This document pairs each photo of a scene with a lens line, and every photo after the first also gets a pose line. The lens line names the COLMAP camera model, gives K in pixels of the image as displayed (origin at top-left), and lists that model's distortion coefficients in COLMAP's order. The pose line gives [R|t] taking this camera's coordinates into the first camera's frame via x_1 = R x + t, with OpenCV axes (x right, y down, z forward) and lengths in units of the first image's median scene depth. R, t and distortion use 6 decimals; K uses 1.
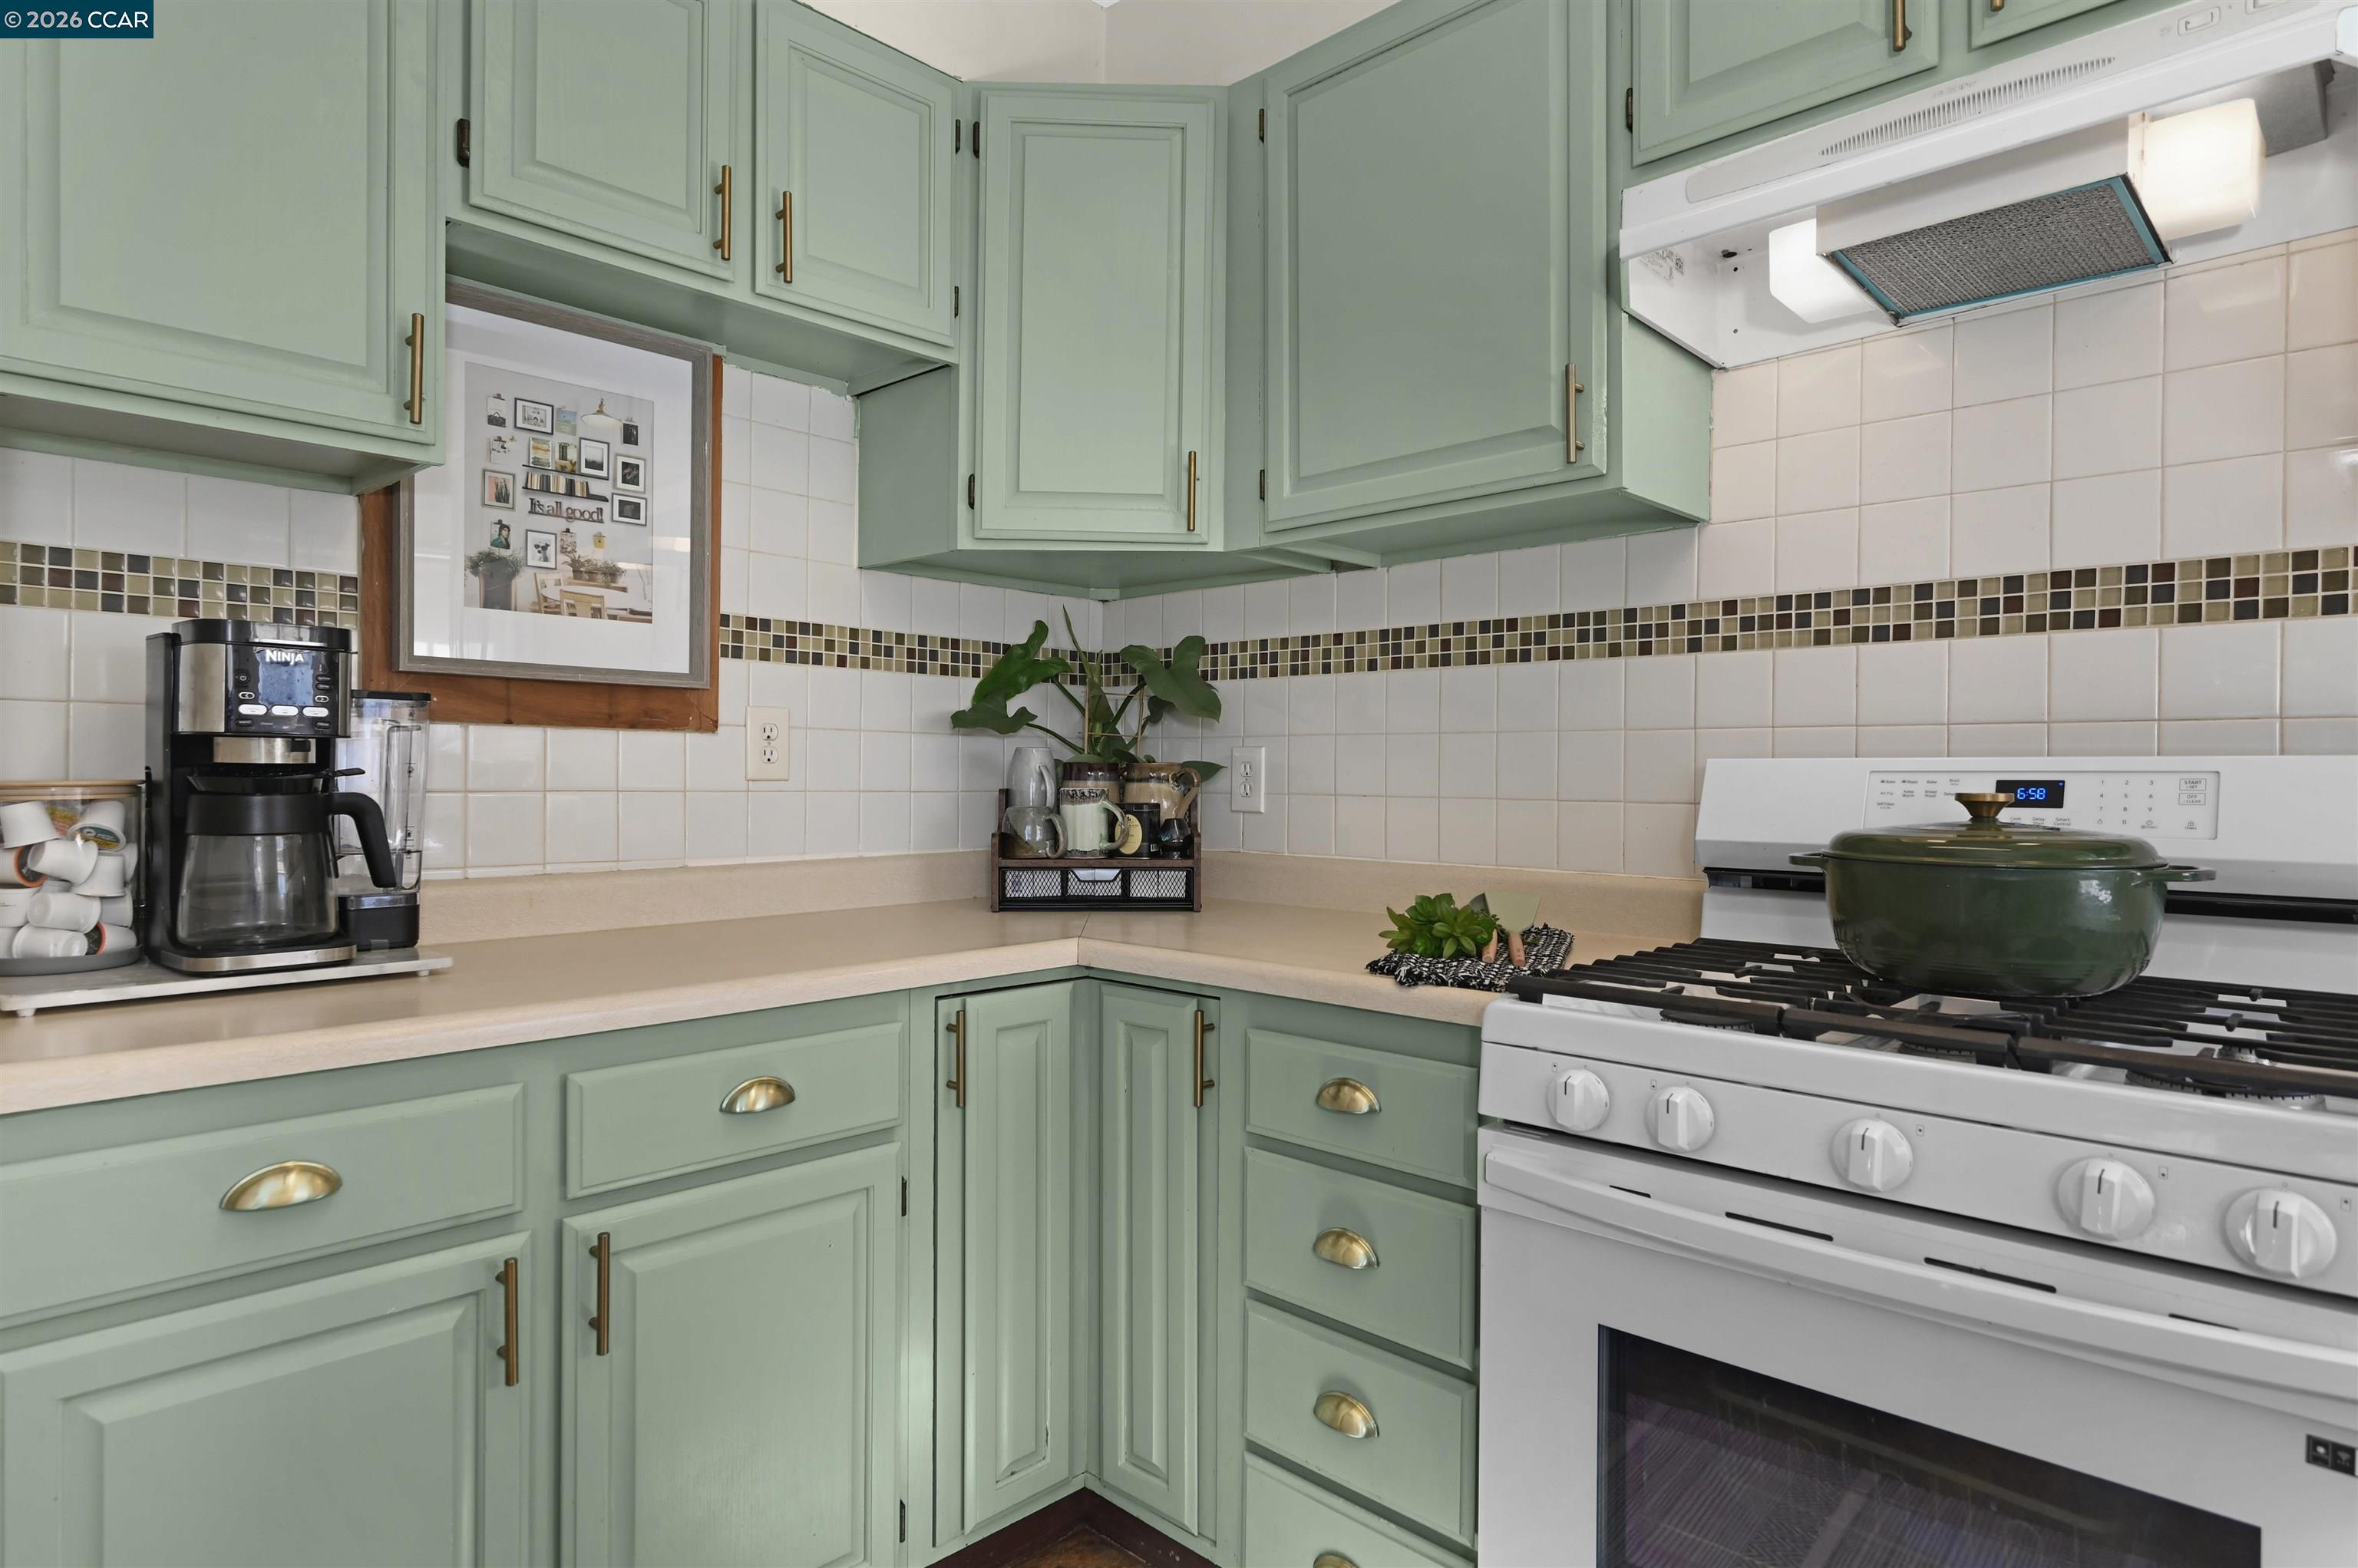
lens RADIAL K [[1296.4, 0, 1189.6], [0, 1296.4, 778.7], [0, 0, 1]] dist [-0.000045, 0.002522]
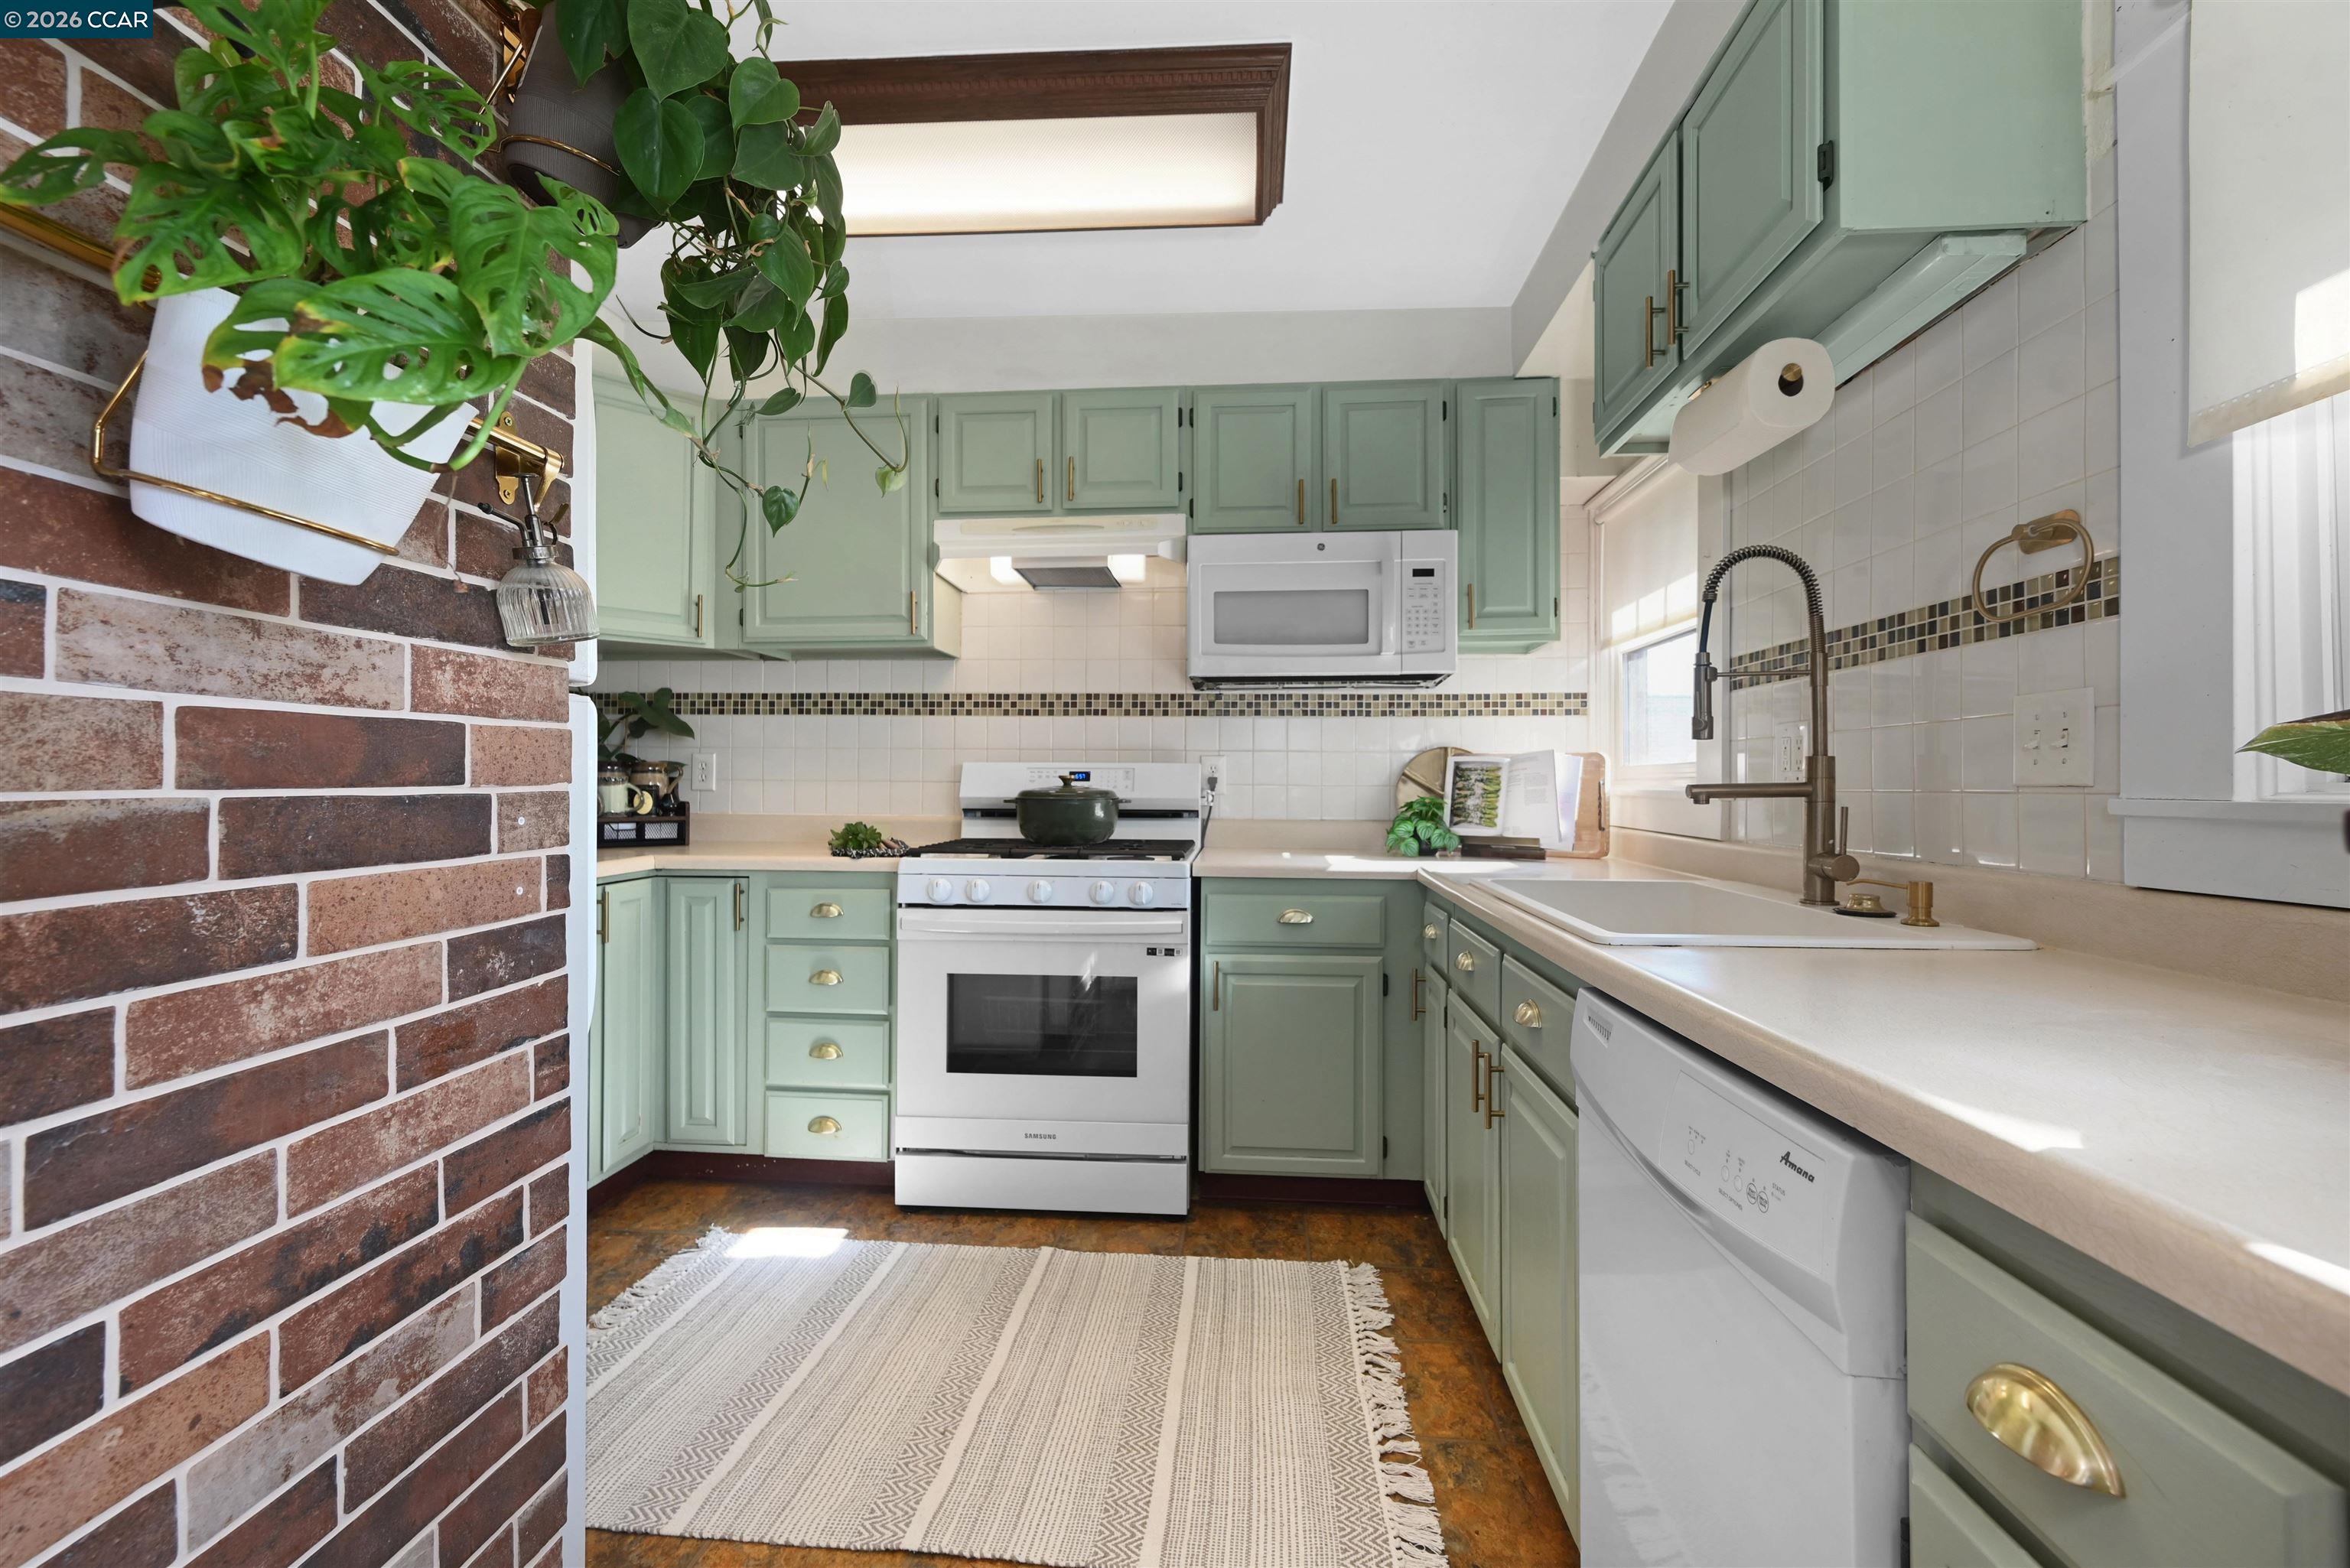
lens RADIAL K [[963.7, 0, 1178.5], [0, 963.7, 780.5], [0, 0, 1]] dist [0.000948, 0.000113]
pose [[0.770633, -0.002649, 0.637274, -0.408282], [0.000642, 0.999994, 0.003380, 0.011536], [-0.637279, -0.002195, 0.770630, -0.585646]]
